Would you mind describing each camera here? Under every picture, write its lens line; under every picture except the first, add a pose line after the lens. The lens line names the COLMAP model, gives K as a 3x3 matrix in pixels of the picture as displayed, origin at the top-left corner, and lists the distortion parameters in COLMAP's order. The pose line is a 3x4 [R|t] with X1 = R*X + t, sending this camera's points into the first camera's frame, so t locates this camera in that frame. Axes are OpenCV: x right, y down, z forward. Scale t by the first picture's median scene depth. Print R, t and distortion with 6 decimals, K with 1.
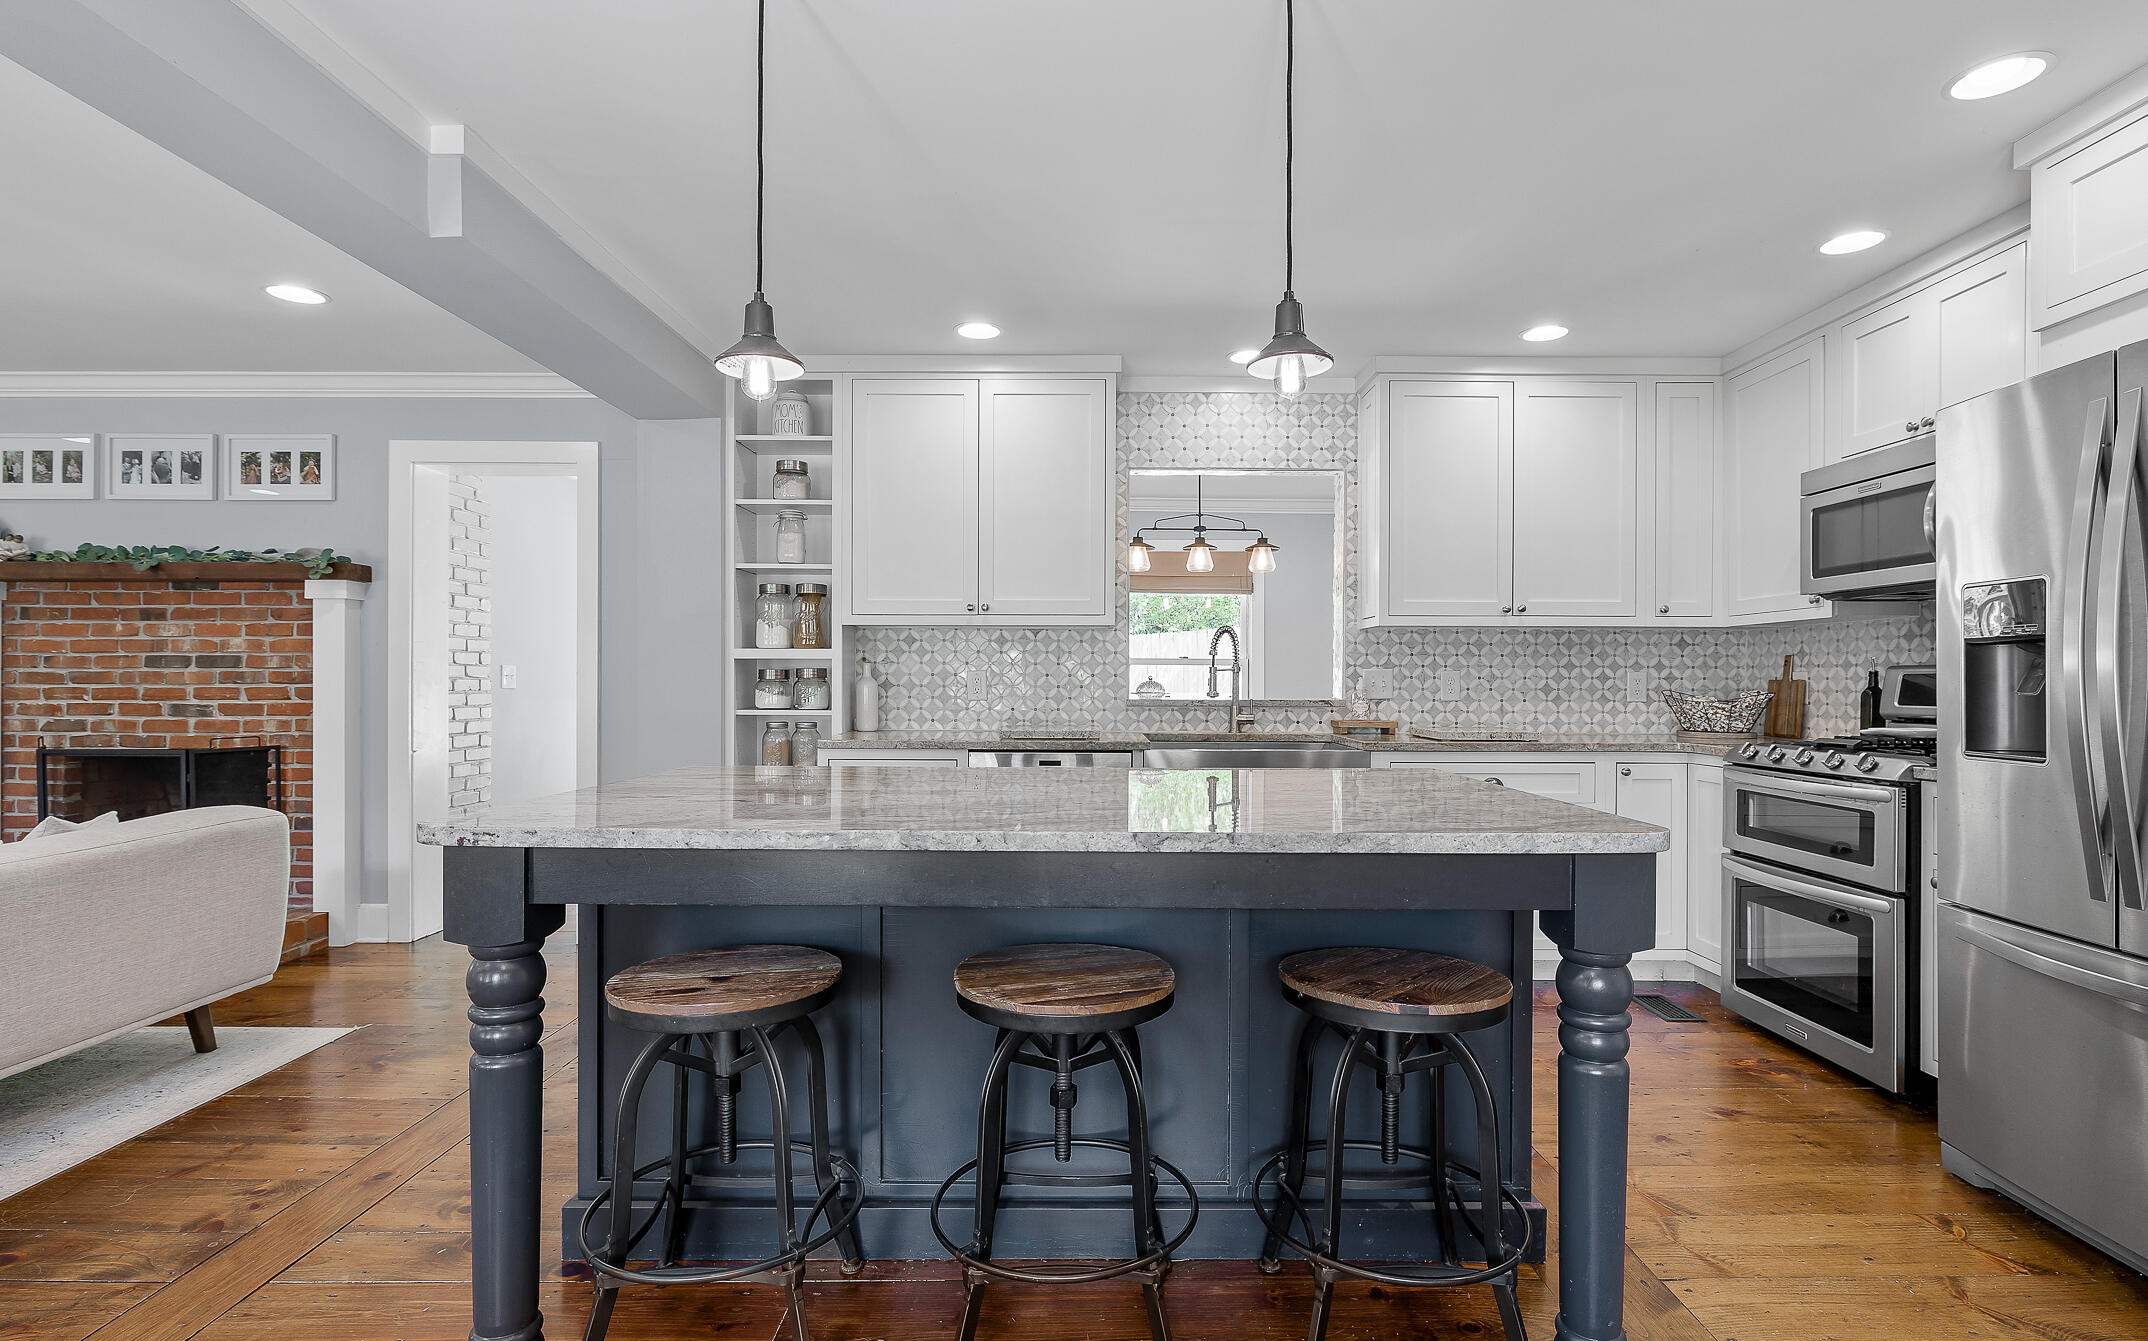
lens RADIAL K [[1020.8, 0, 1103.0], [0, 1020.8, 683.8], [0, 0, 1]] dist [-0.009607, 0.001421]
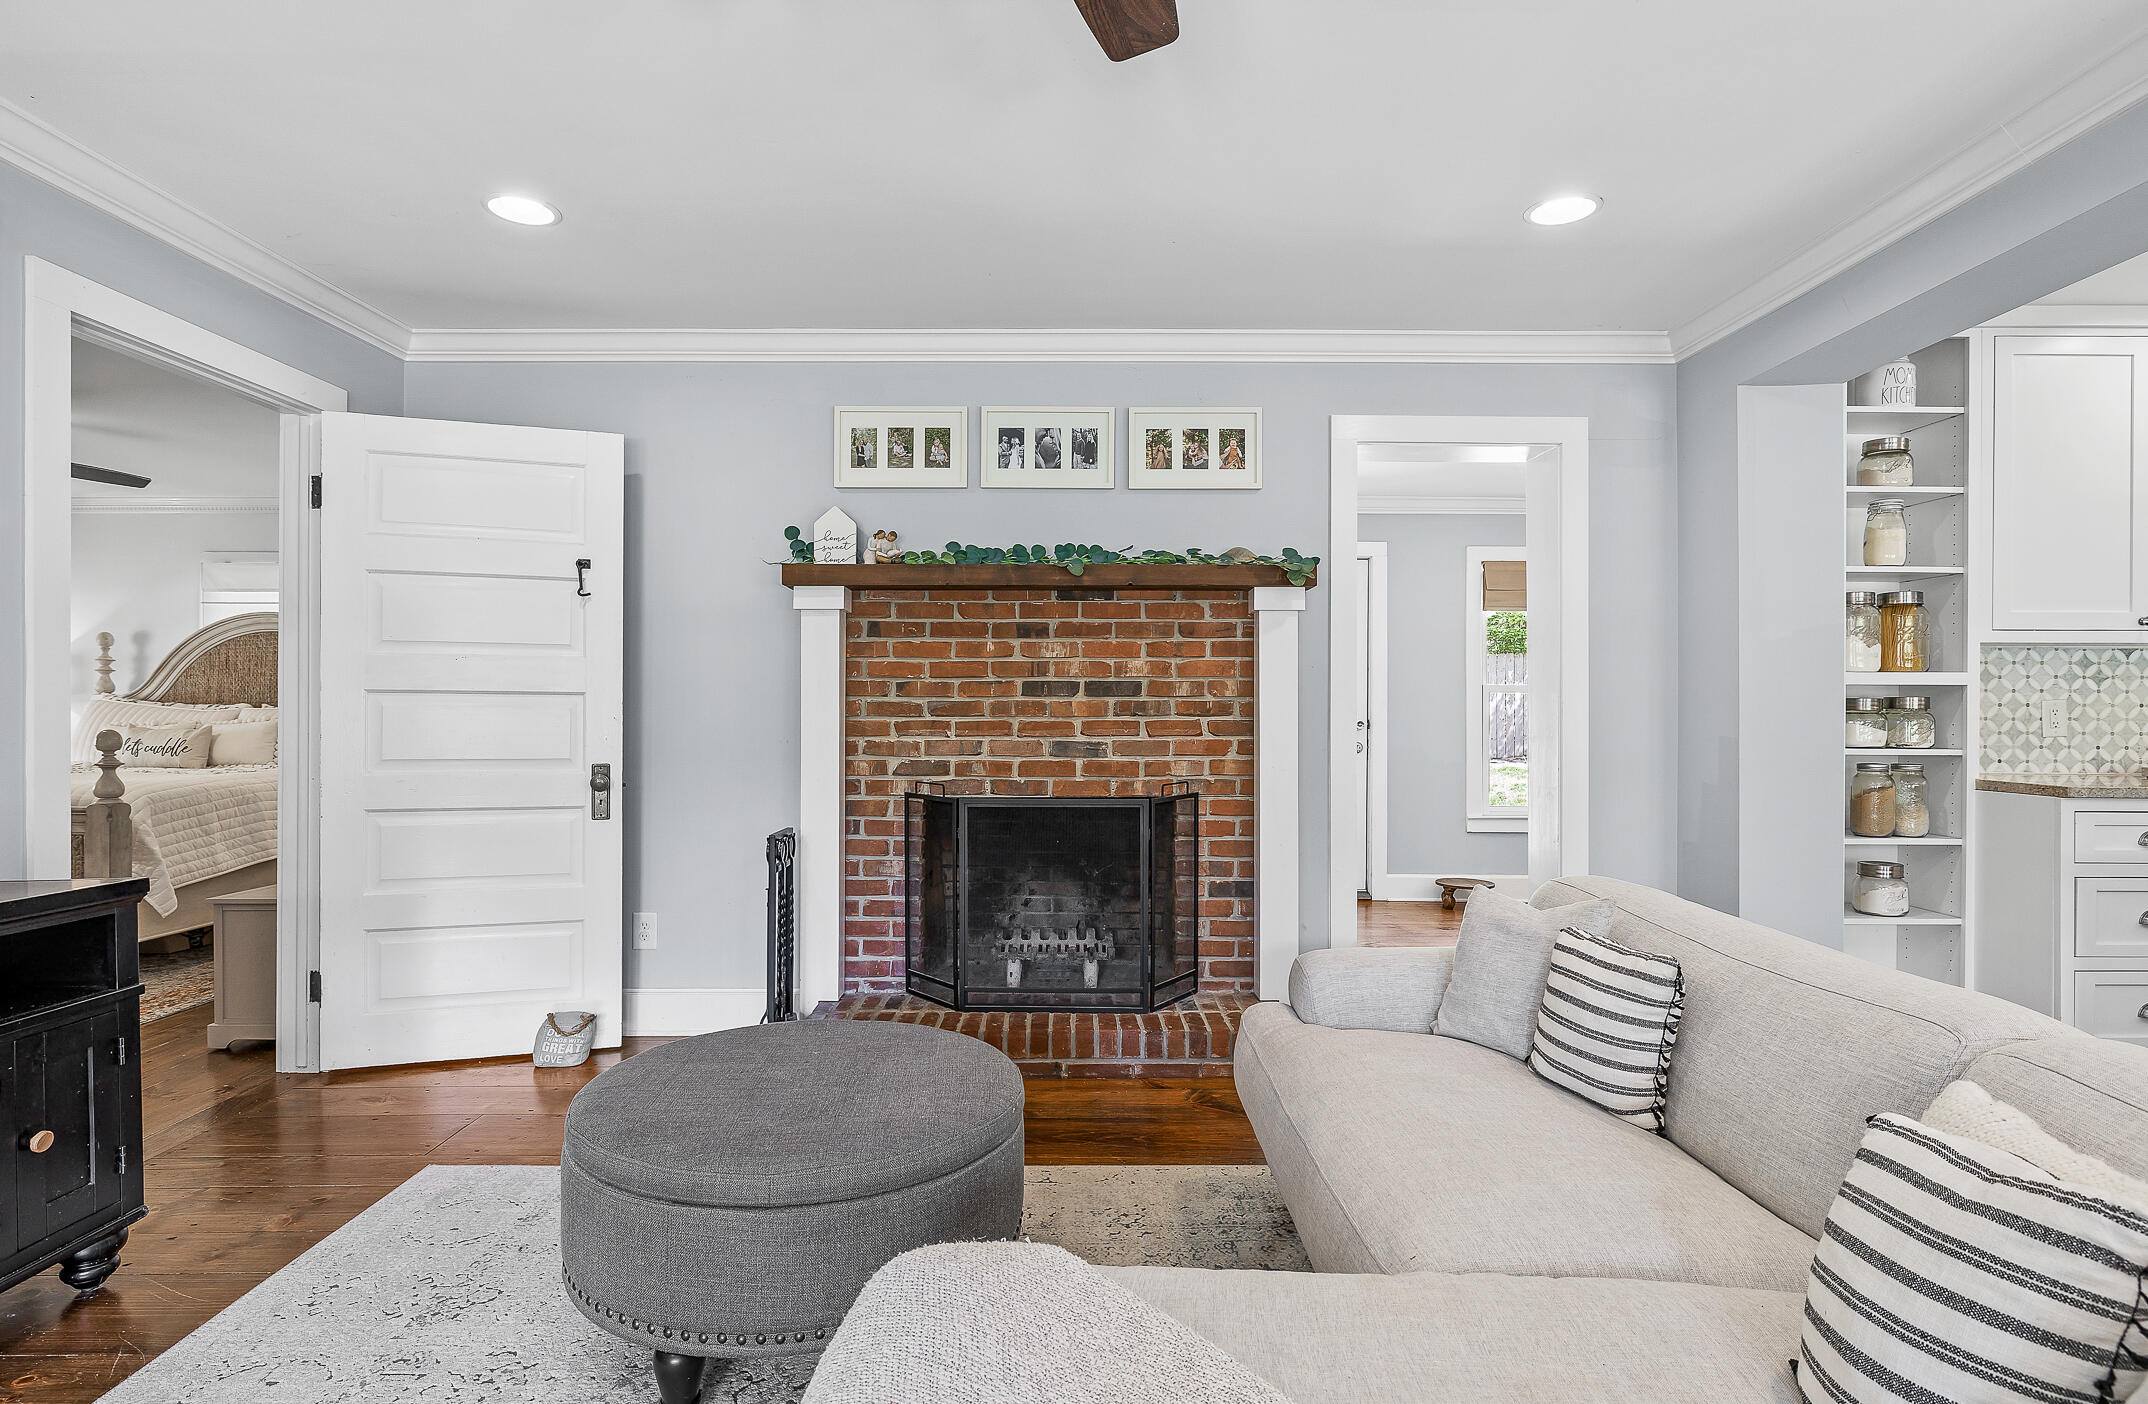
lens RADIAL K [[1142.5, 0, 1058.7], [0, 1142.5, 713.8], [0, 0, 1]] dist [-0.002642, 0.002563]
pose [[0.999941, 0.000001, -0.010849, -0.910046], [-0.000023, 0.999998, -0.002003, -0.000139], [0.010849, 0.002003, 0.999939, 0.089489]]
